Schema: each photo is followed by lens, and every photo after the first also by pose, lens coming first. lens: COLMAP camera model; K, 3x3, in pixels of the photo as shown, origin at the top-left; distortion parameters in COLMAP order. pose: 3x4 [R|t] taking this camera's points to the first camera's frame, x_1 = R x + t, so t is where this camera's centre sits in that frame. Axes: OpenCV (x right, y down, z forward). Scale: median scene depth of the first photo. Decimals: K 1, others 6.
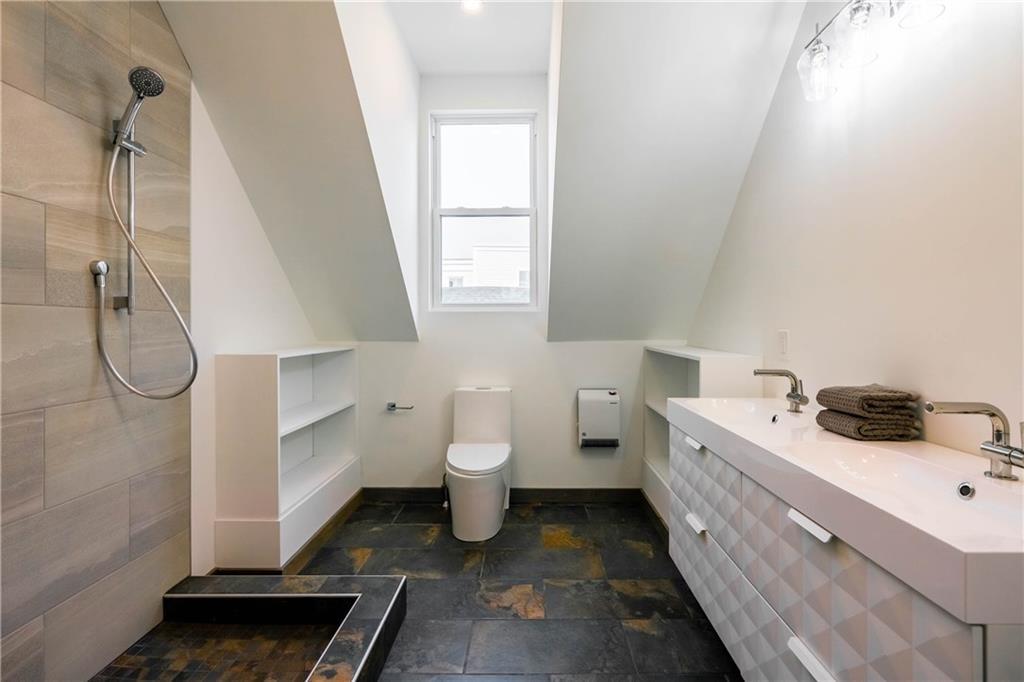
lens RADIAL K [[472.2, 0, 532.6], [0, 472.2, 318.7], [0, 0, 1]] dist [-0.010243, 0.001999]
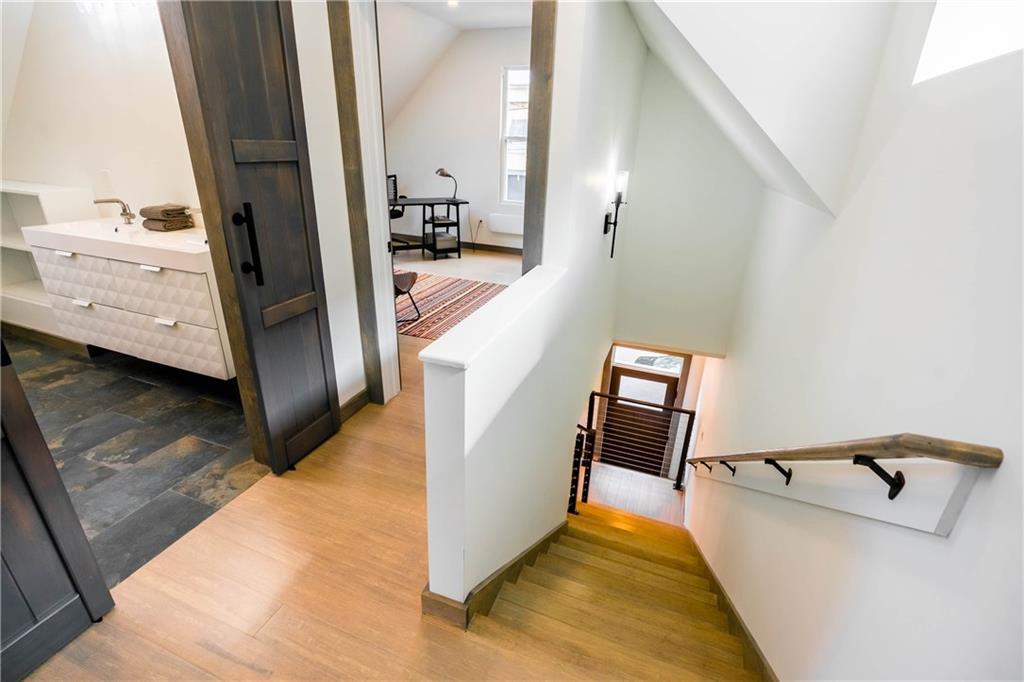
lens RADIAL K [[472.2, 0, 511.4], [0, 472.2, 341.5], [0, 0, 1]] dist [-0.010243, 0.001999]
pose [[0.364972, -0.352713, 0.861620, -0.428102], [-0.046621, 0.917375, 0.395285, -0.114155], [-0.929851, -0.184437, 0.318372, -0.706222]]
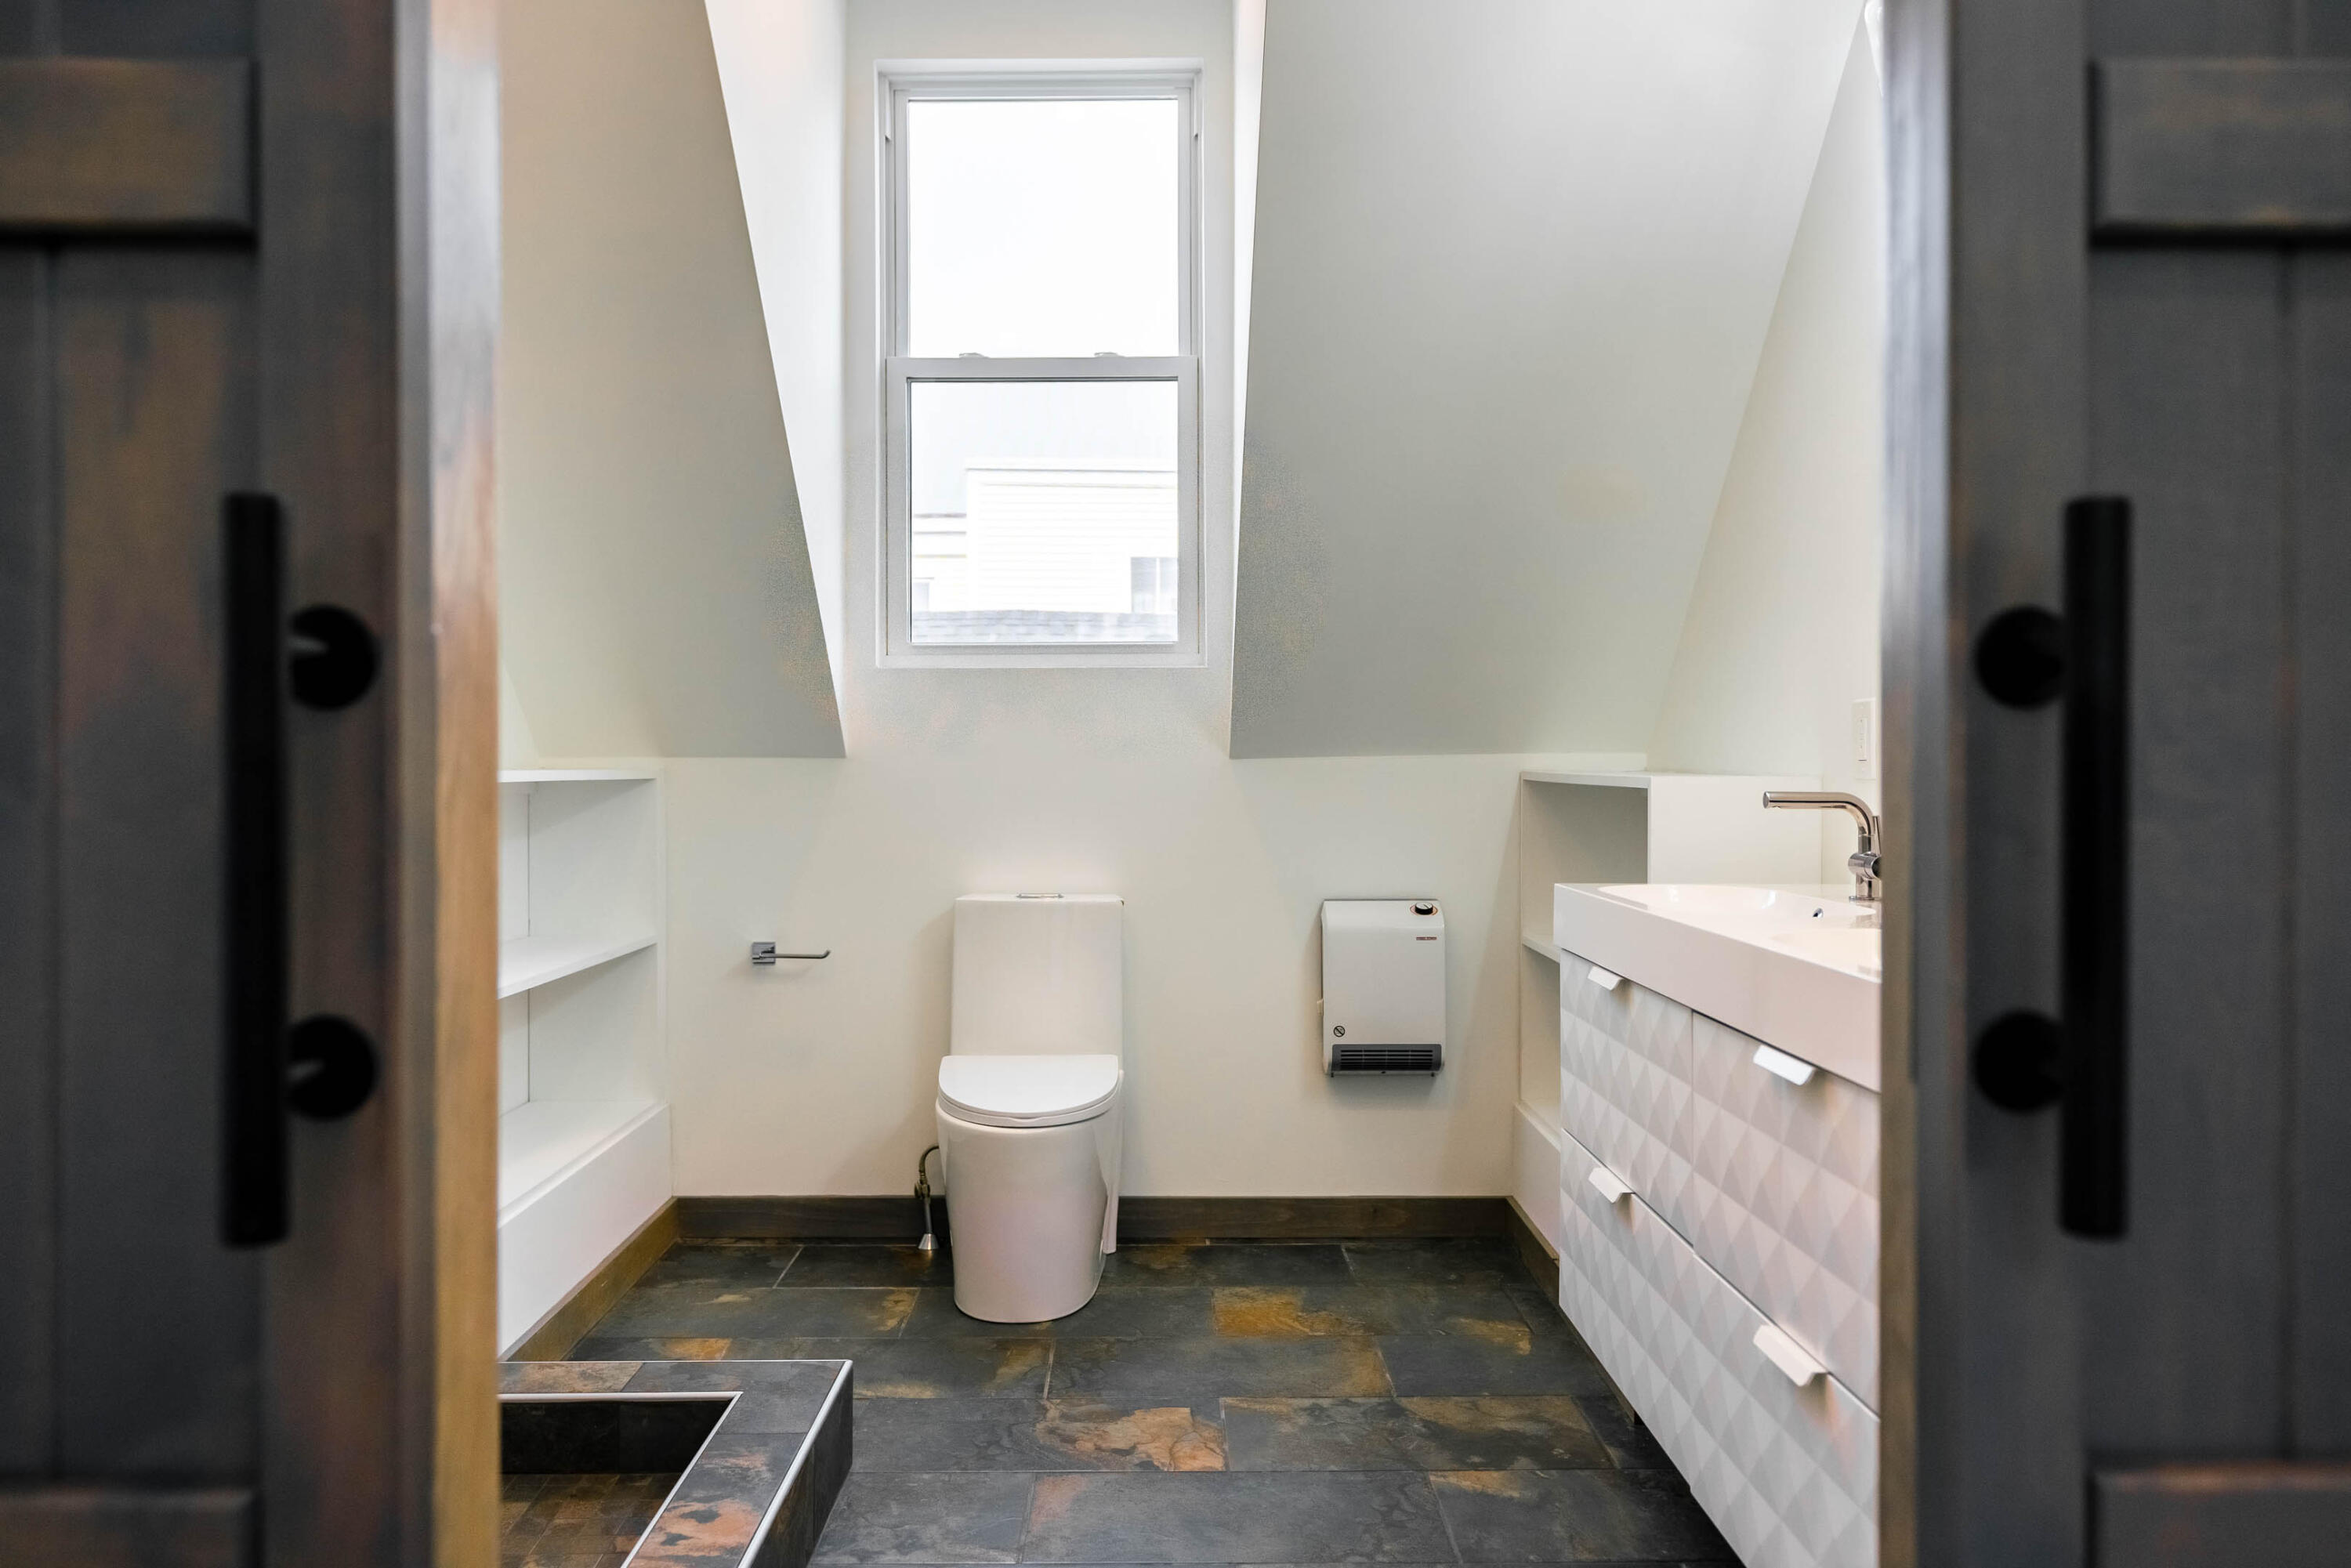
lens RADIAL K [[1738.7, 0, 1178.5], [0, 1738.7, 766.9], [0, 0, 1]] dist [0.013246, -0.003241]
pose [[0.999997, 0.000072, 0.002322, -0.012725], [-0.000114, 0.999835, 0.018150, 0.048174], [-0.002320, -0.018150, 0.999833, -0.344492]]
